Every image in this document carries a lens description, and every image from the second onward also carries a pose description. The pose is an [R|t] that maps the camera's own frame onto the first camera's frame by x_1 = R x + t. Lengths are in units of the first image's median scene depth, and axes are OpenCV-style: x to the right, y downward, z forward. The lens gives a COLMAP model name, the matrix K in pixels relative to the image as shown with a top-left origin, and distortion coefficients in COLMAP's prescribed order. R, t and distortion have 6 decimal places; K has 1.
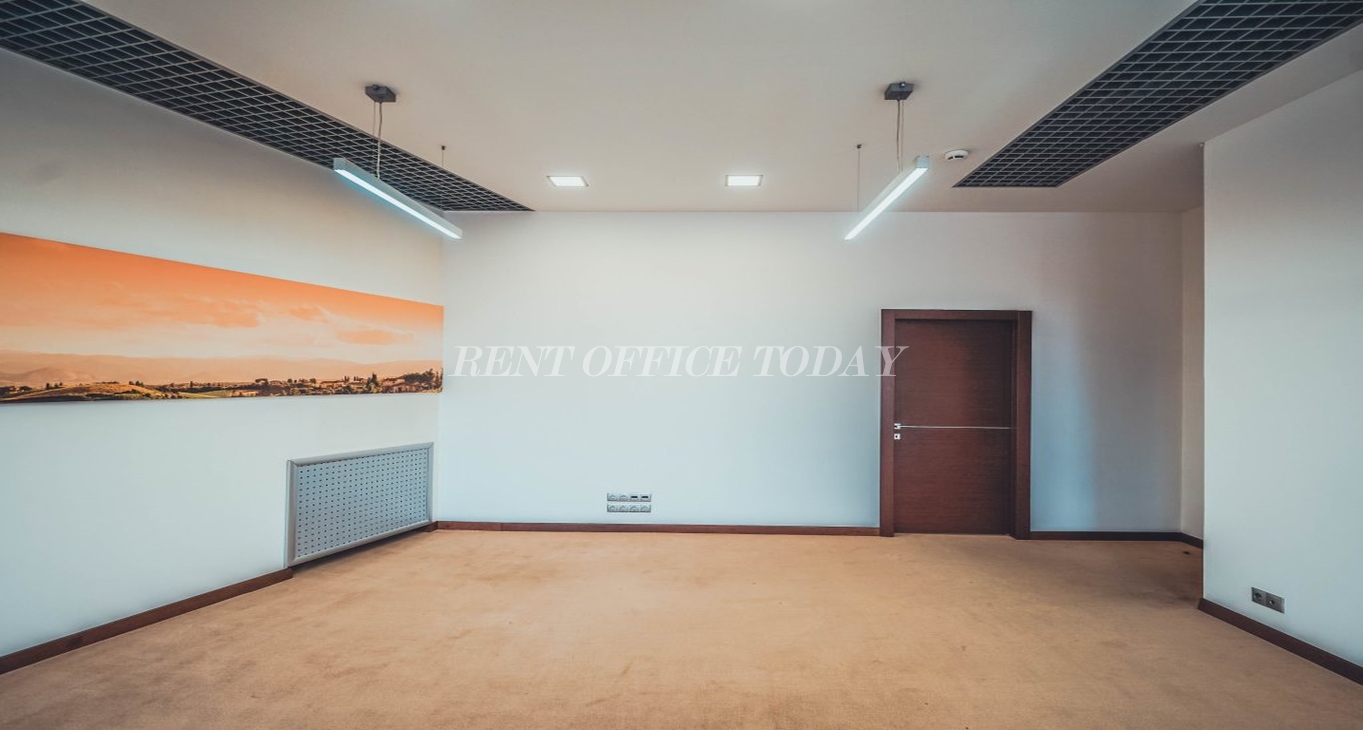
lens RADIAL K [[716.2, 0, 681.5], [0, 716.2, 365.0], [0, 0, 1]] dist [0.001618, -0.001034]
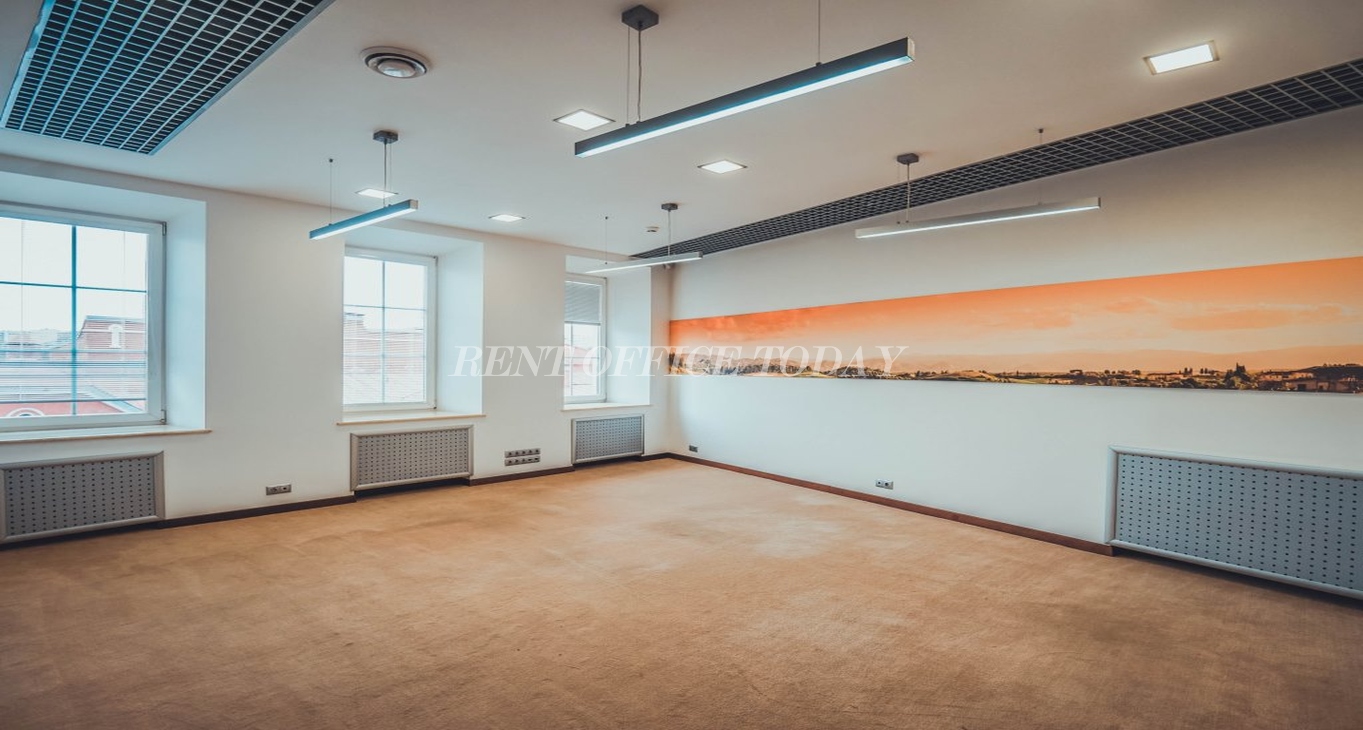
lens RADIAL K [[716.2, 0, 681.5], [0, 716.2, 365.0], [0, 0, 1]] dist [0.001618, -0.001034]
pose [[-0.665560, -0.014597, -0.746201, 0.681966], [-0.002702, 0.999849, -0.017148, 0.031712], [0.746339, -0.009397, -0.665499, 1.234323]]
